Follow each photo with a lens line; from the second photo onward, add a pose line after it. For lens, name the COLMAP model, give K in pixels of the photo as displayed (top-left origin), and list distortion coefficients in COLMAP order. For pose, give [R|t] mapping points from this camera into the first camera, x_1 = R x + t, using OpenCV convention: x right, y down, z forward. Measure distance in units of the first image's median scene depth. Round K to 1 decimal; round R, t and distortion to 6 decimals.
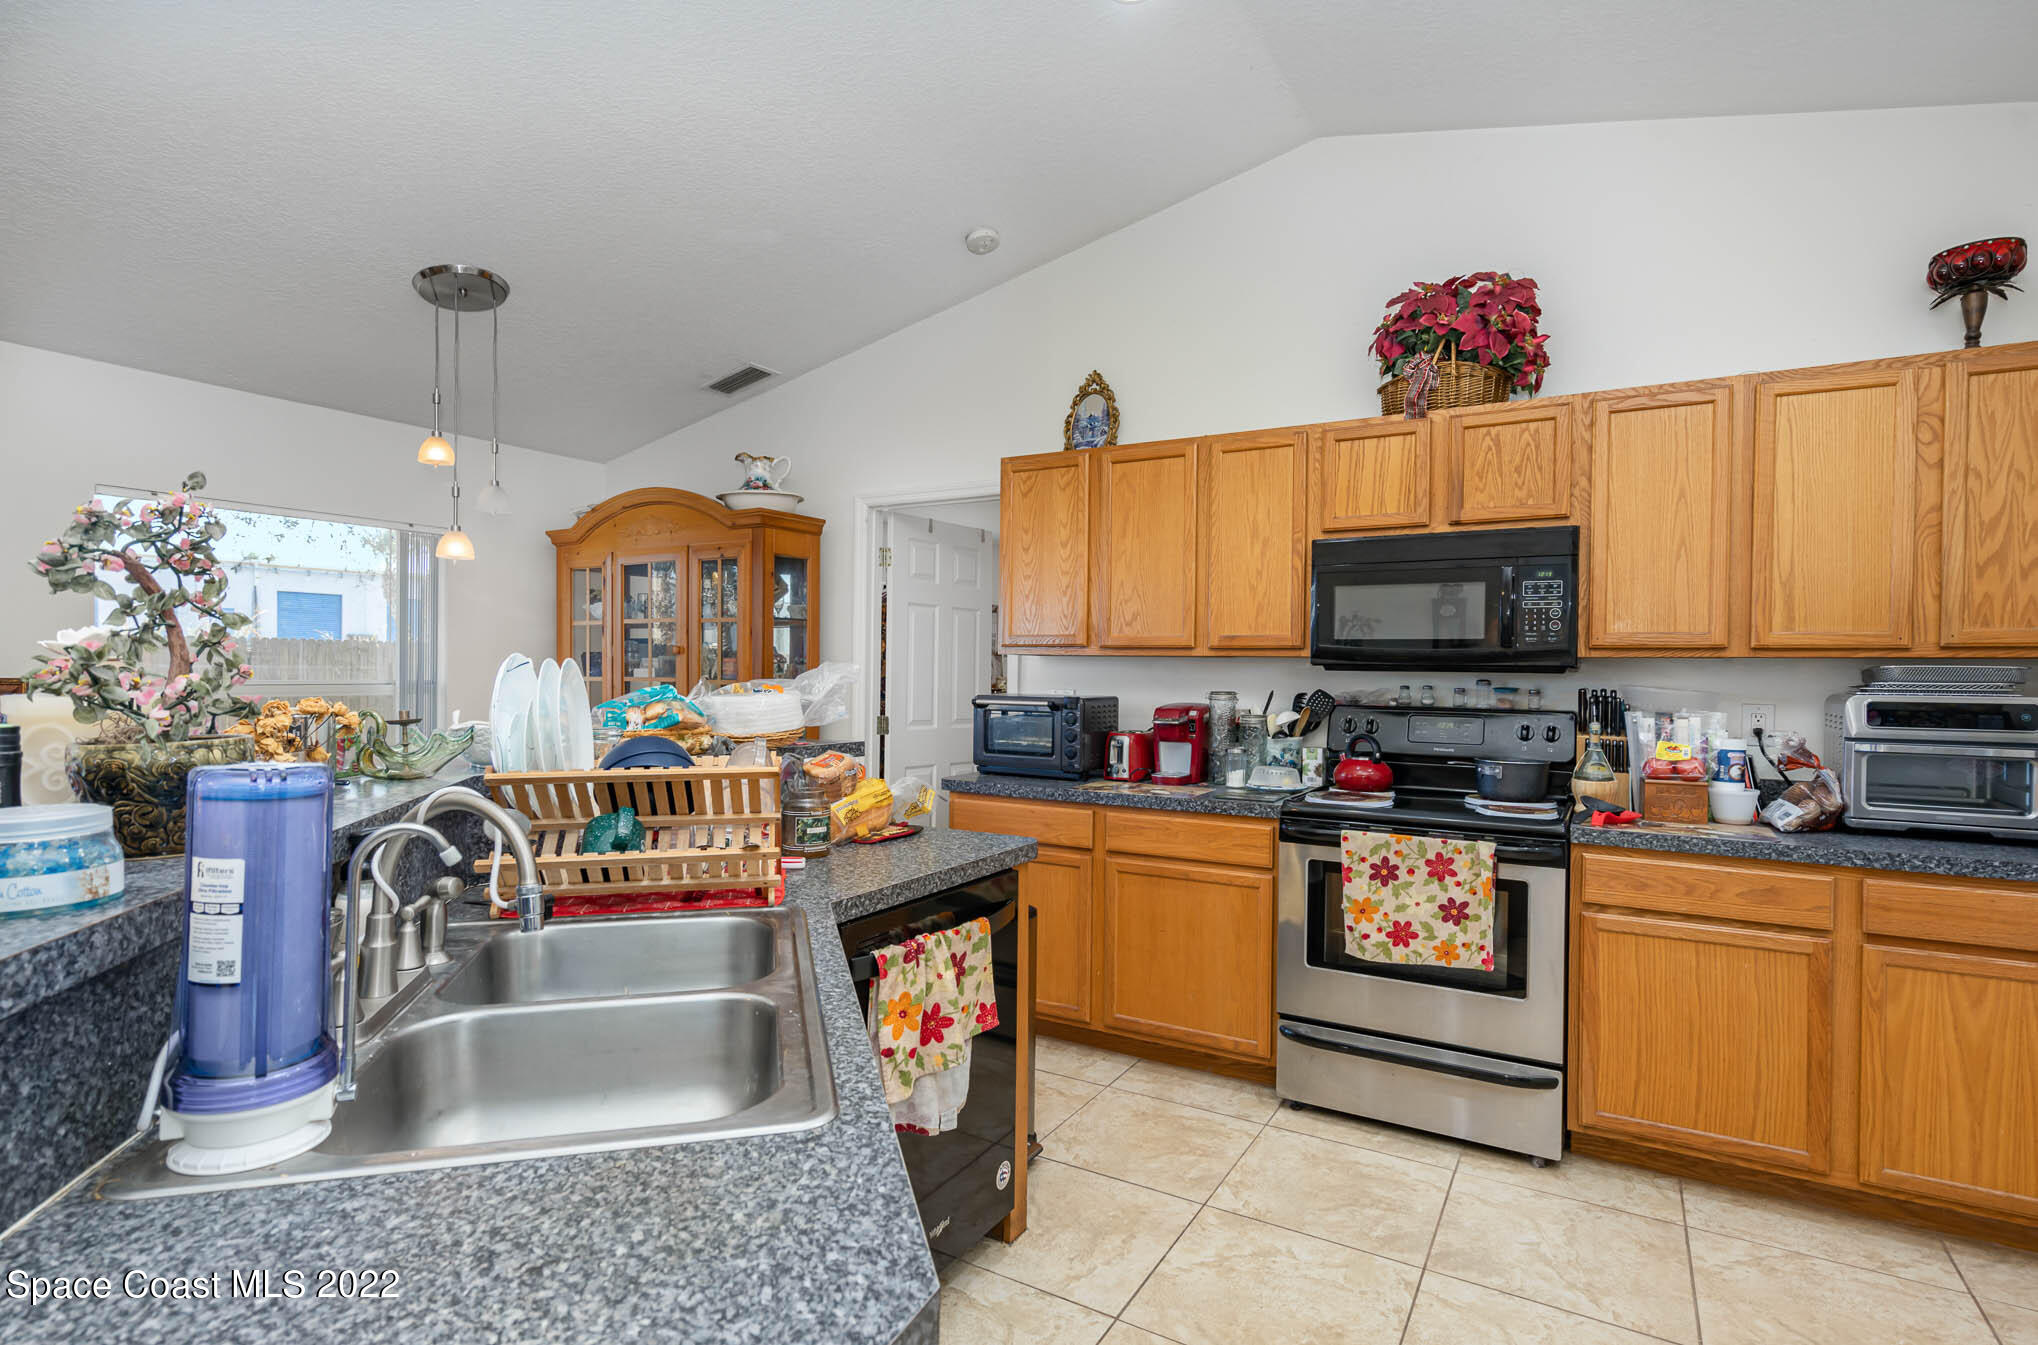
lens RADIAL K [[1013.0, 0, 1021.8], [0, 1013.0, 678.6], [0, 0, 1]] dist [0.001664, 0.001287]
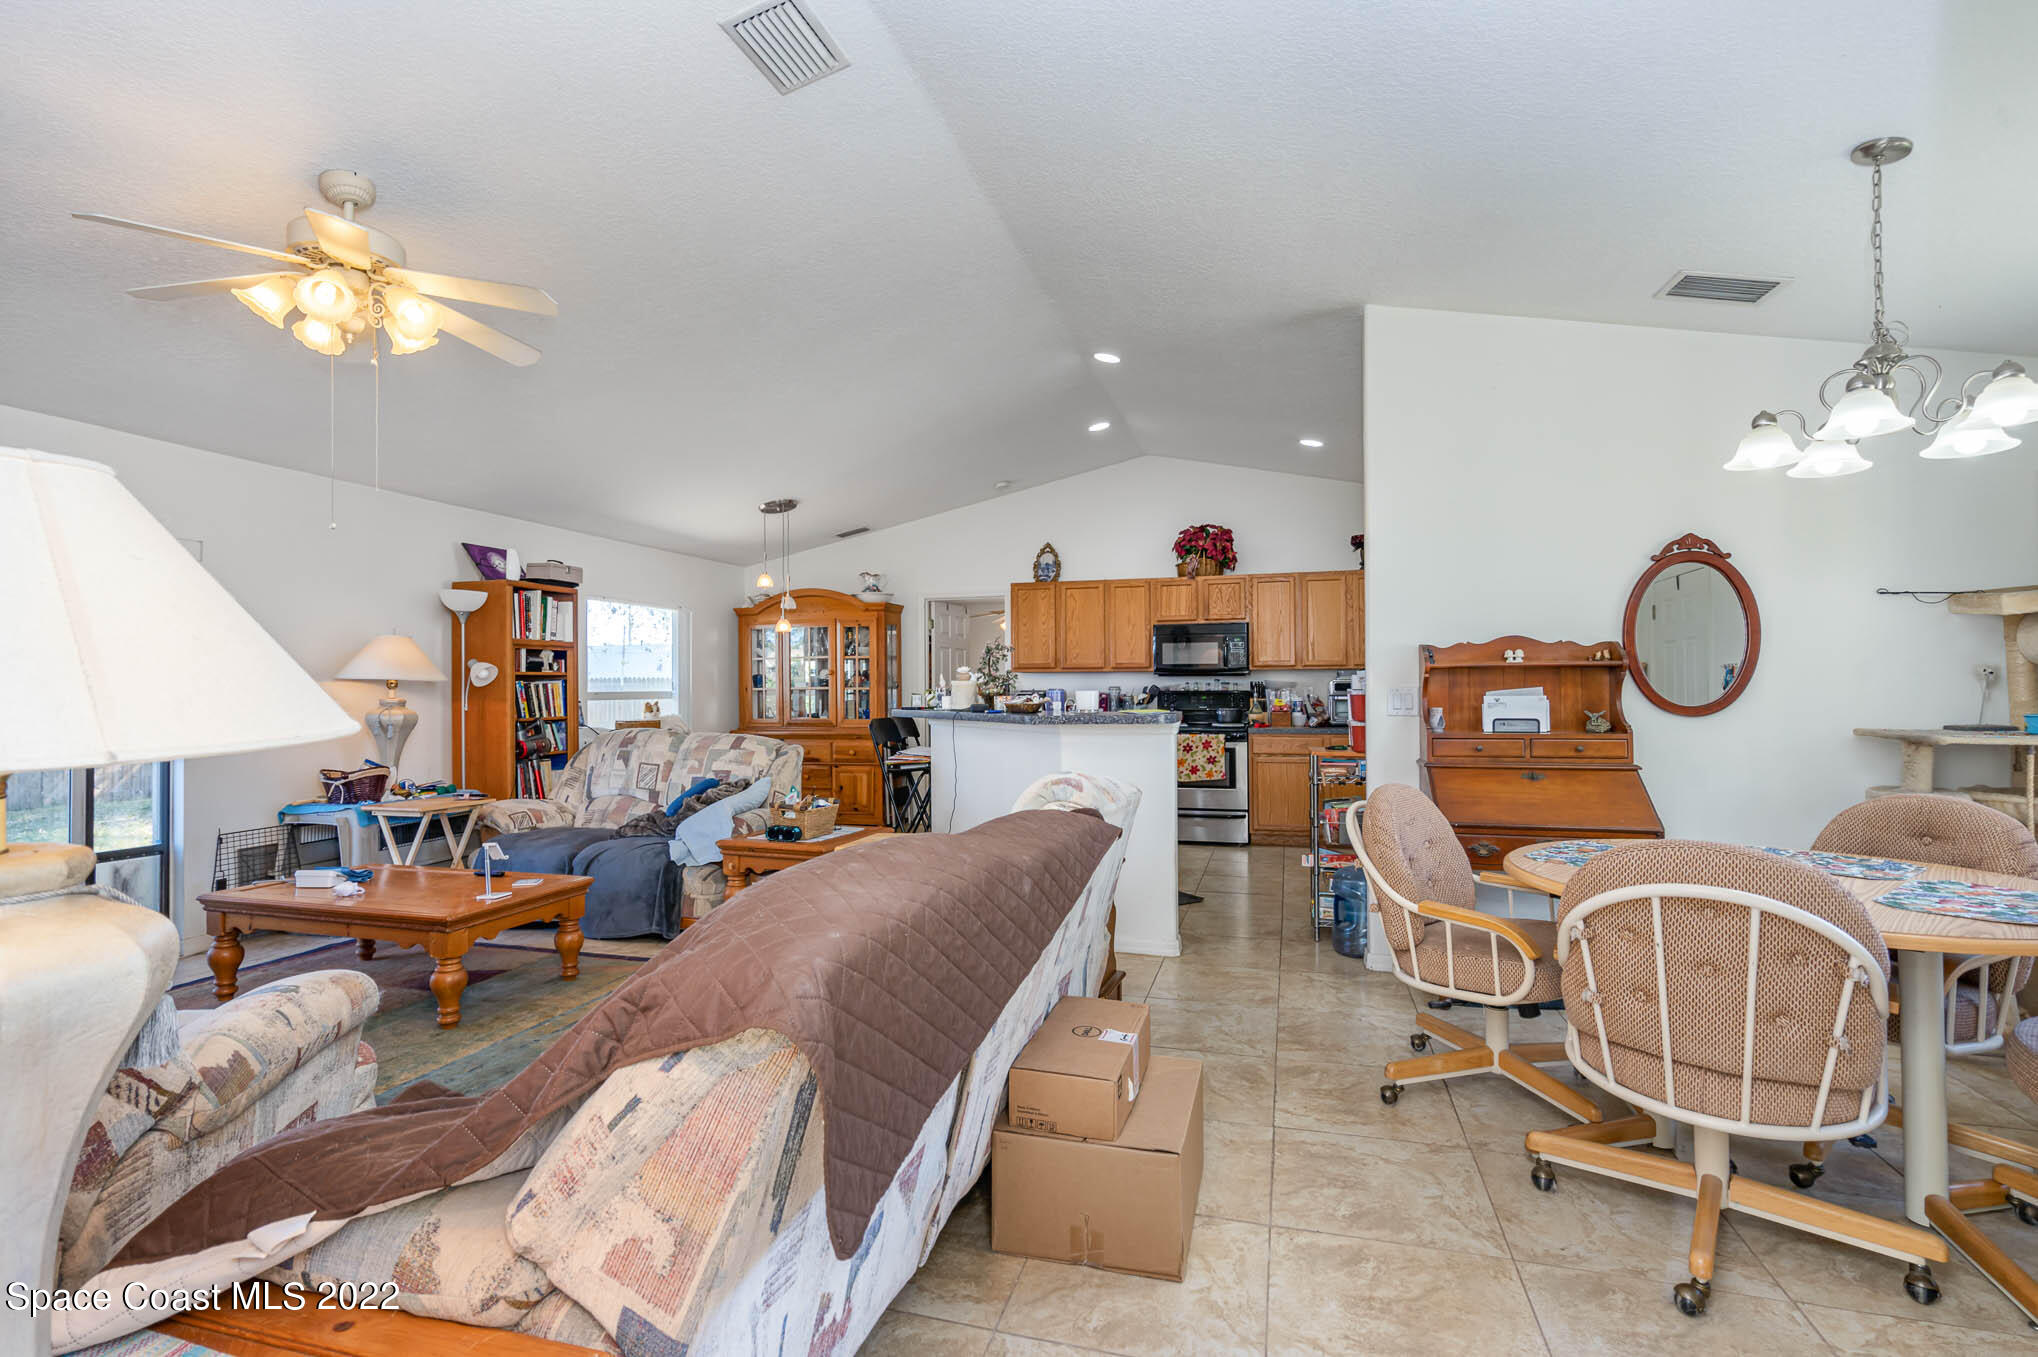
lens RADIAL K [[953.9, 0, 1012.6], [0, 953.9, 677.8], [0, 0, 1]] dist [-0.015463, 0.016543]
pose [[0.968949, -0.013938, 0.246868, -0.676397], [0.019088, 0.999647, -0.018482, 0.033780], [-0.246523, 0.022620, 0.968873, -1.277727]]
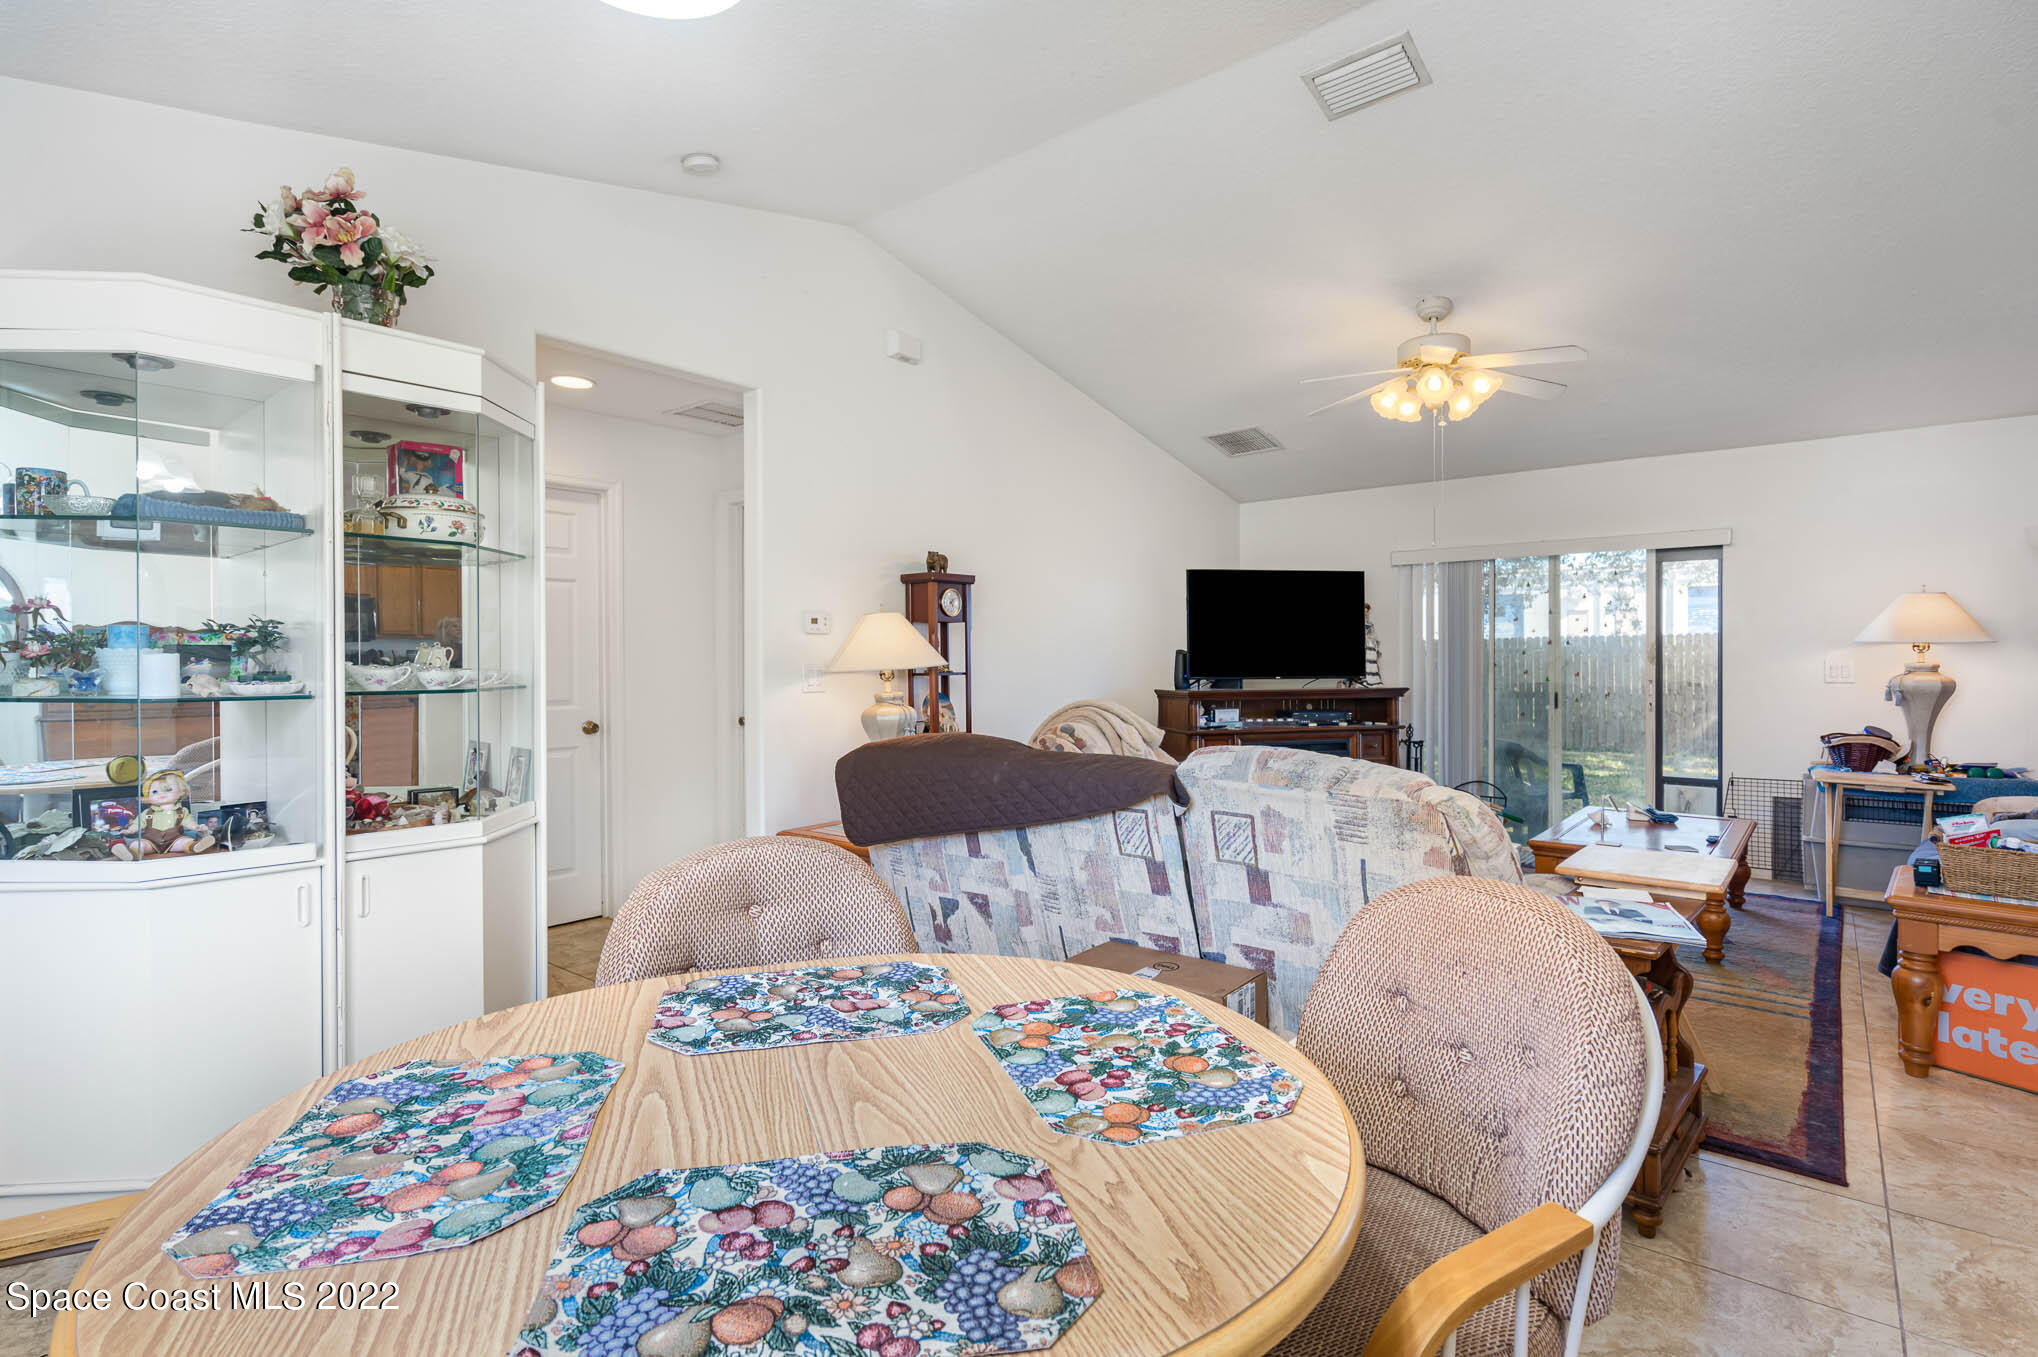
lens RADIAL K [[985.9, 0, 1016.2], [0, 985.9, 666.5], [0, 0, 1]] dist [0.000850, 0.000583]
pose [[-0.151864, -0.002353, -0.988399, 0.444742], [-0.006673, 0.999977, -0.001355, 0.035385], [0.988379, 0.006389, -0.151876, -0.558877]]
